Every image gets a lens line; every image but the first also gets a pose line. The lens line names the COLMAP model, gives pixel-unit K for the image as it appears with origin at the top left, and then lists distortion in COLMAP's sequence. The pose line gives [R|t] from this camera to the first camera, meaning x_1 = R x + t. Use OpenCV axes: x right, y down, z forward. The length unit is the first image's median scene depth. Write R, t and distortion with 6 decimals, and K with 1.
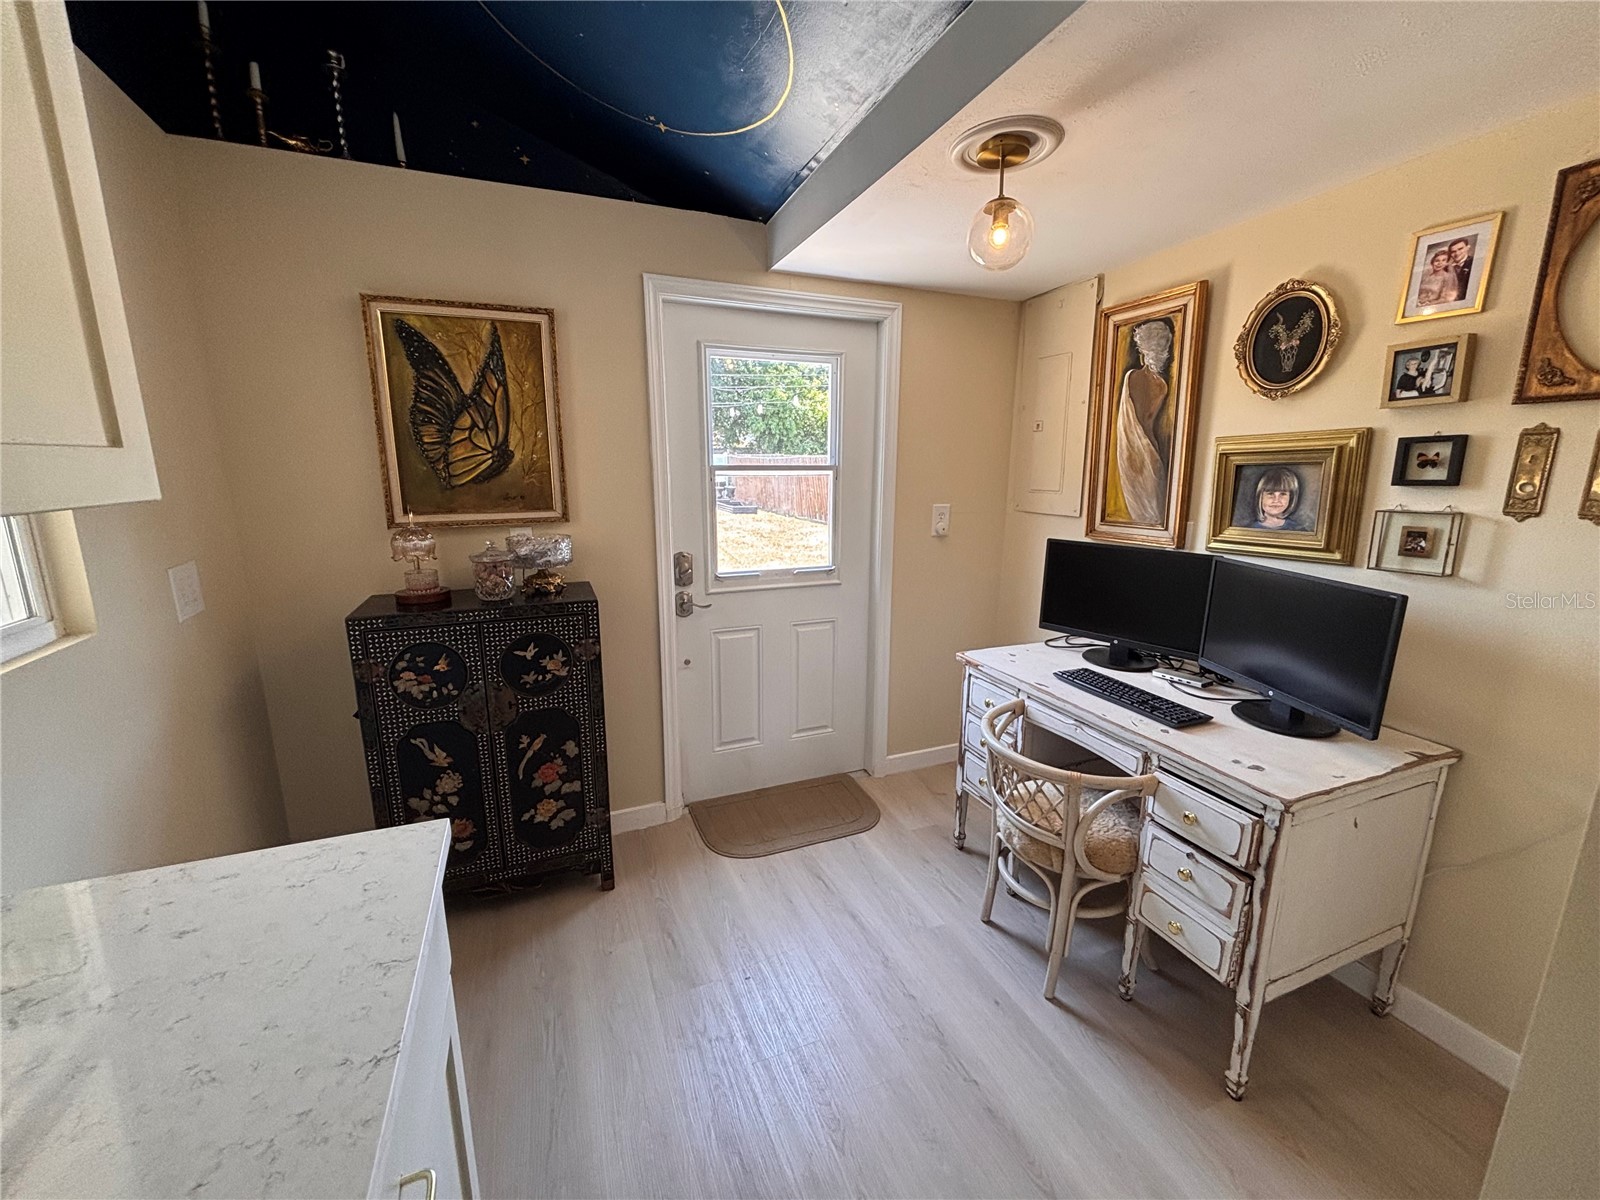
lens RADIAL K [[644.3, 0, 806.4], [0, 644.3, 593.8], [0, 0, 1]] dist [-0.000946, 0.000017]
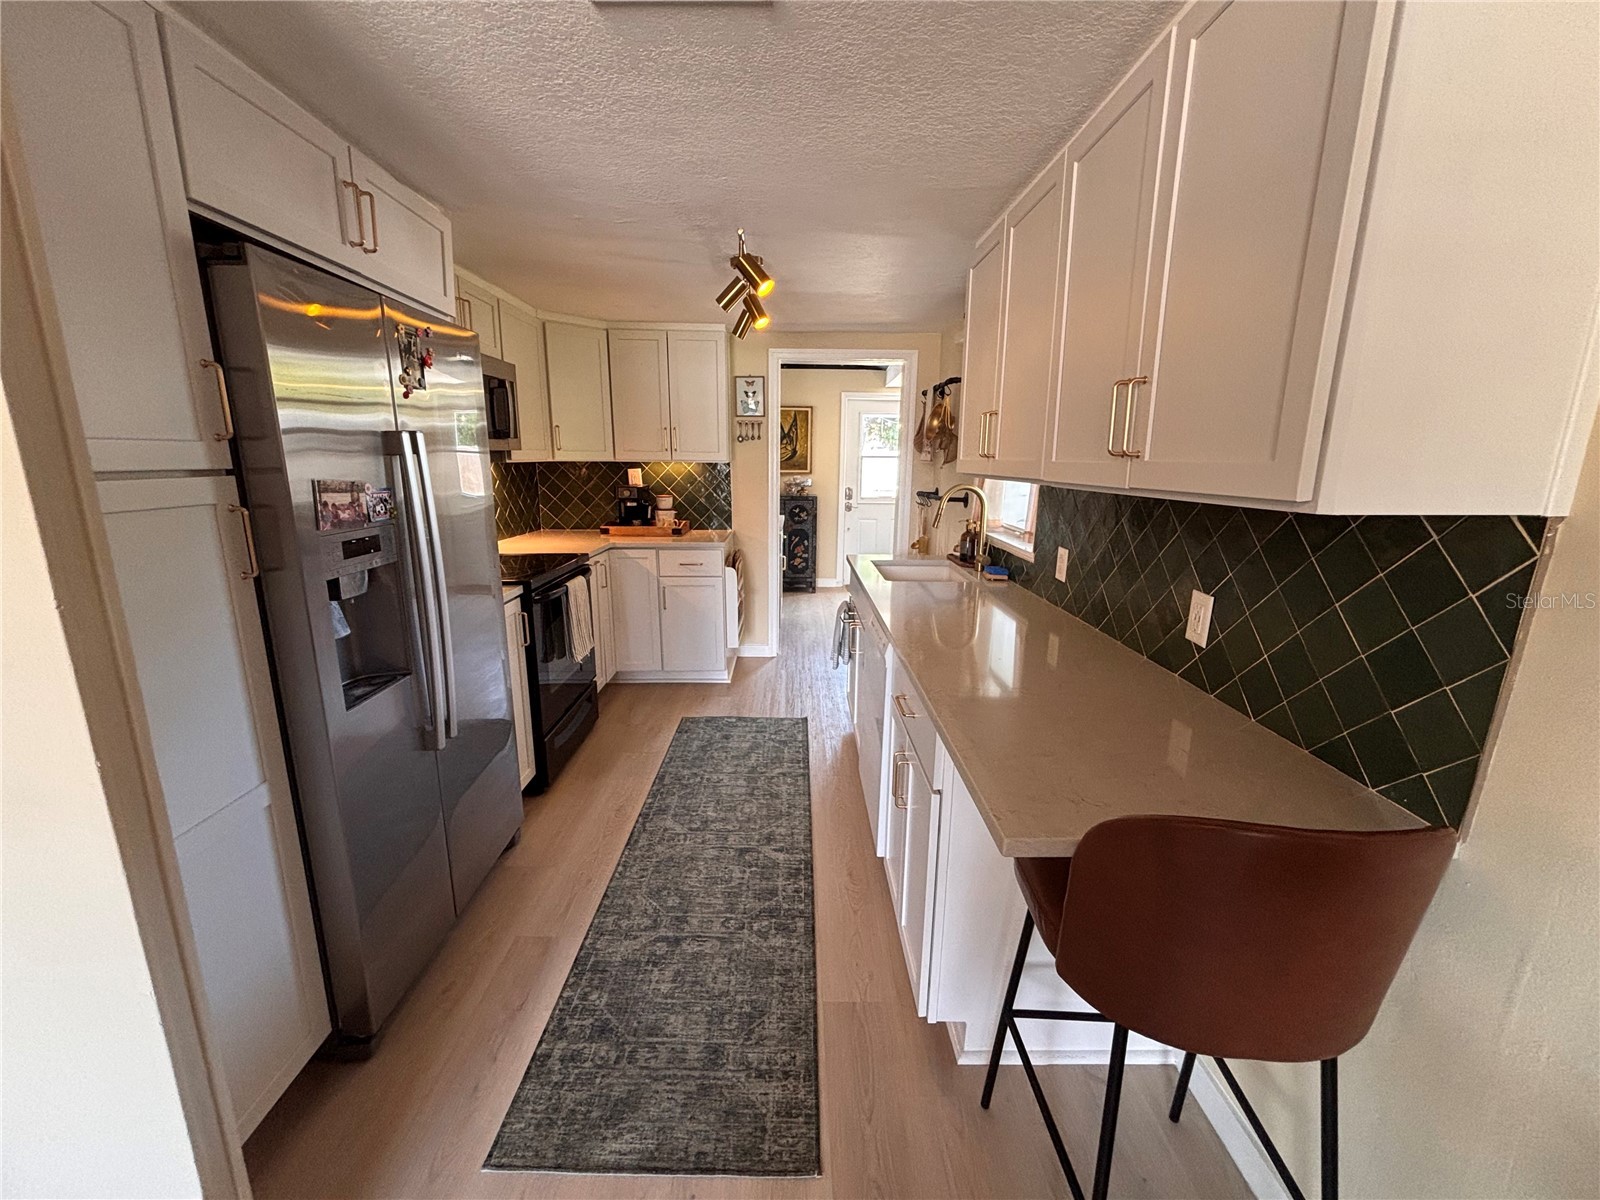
lens RADIAL K [[644.3, 0, 798.9], [0, 644.3, 600.7], [0, 0, 1]] dist [-0.000946, 0.000017]
pose [[0.925196, 0.090435, -0.368557, 0.831505], [-0.085992, 0.995888, 0.028499, 0.444951], [0.369619, 0.005326, 0.929168, -2.045900]]
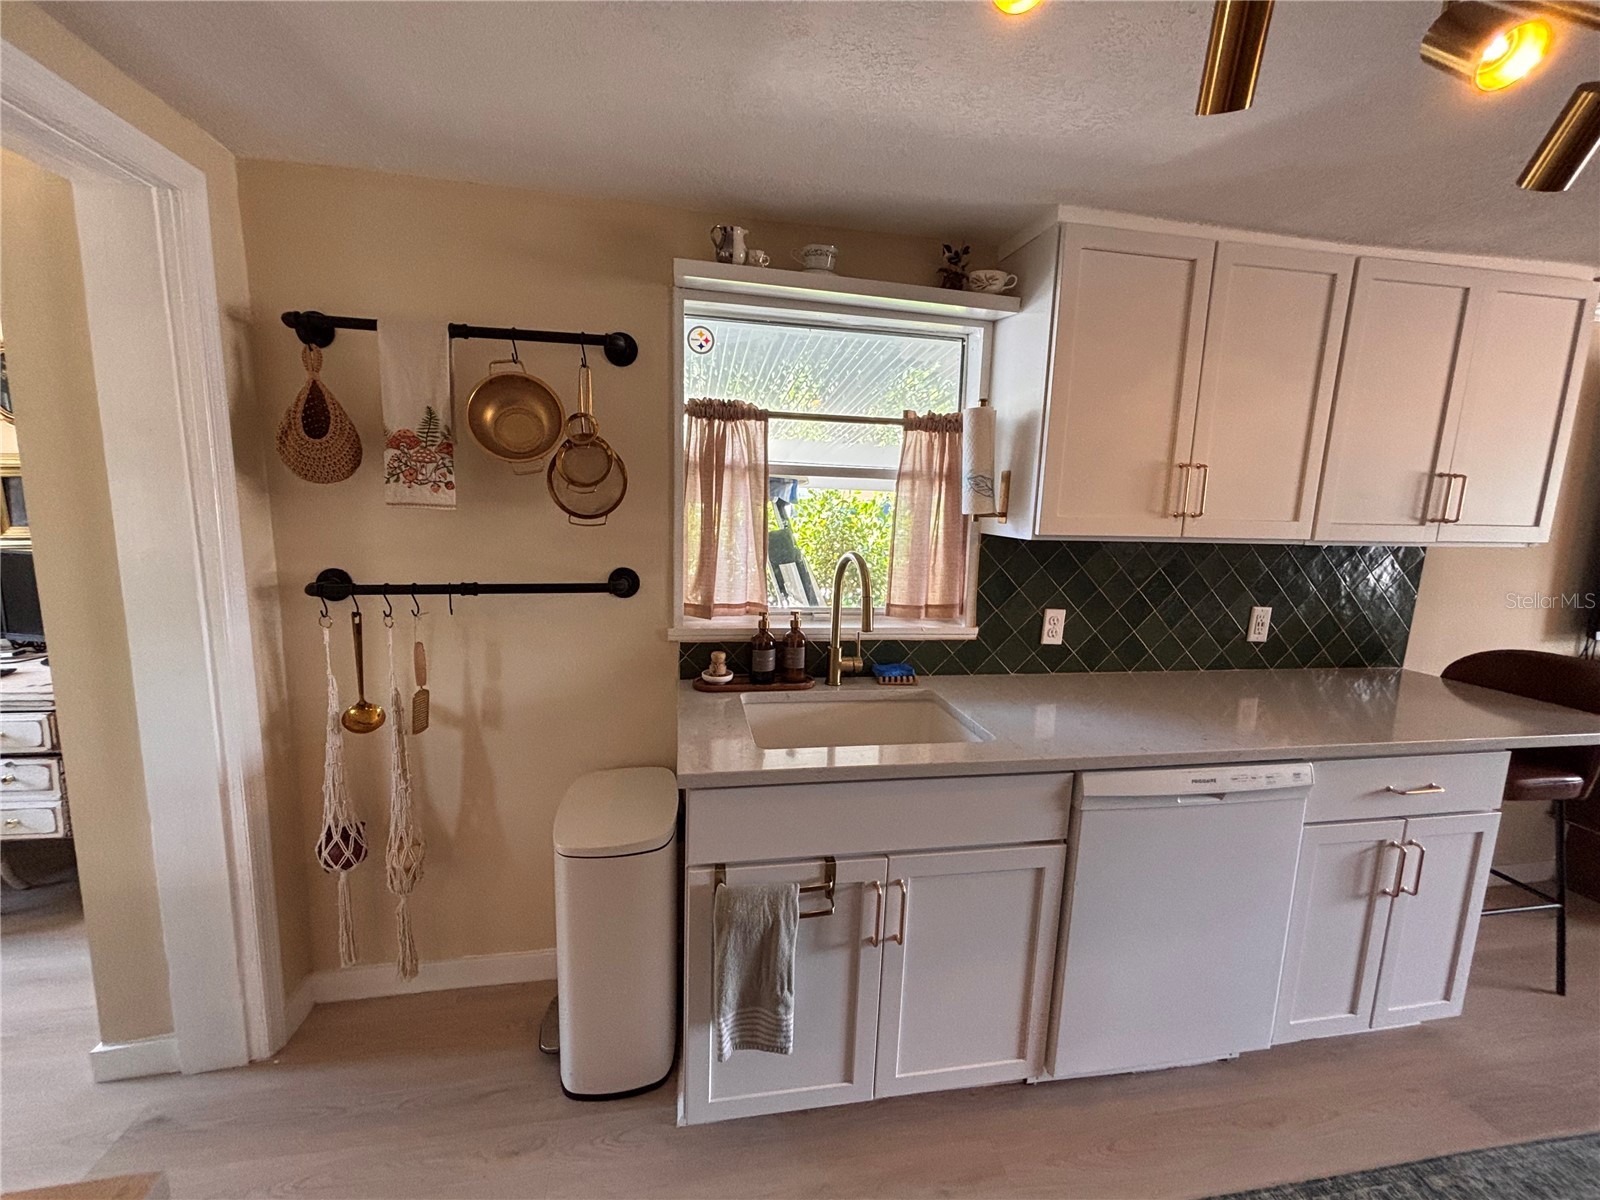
lens RADIAL K [[644.3, 0, 800.1], [0, 644.3, 592.2], [0, 0, 1]] dist [-0.000946, 0.000017]
pose [[0.224716, -0.140109, 0.964299, -0.218885], [0.171730, 0.979814, 0.102344, 0.152491], [-0.959172, 0.142601, 0.244241, -0.753764]]
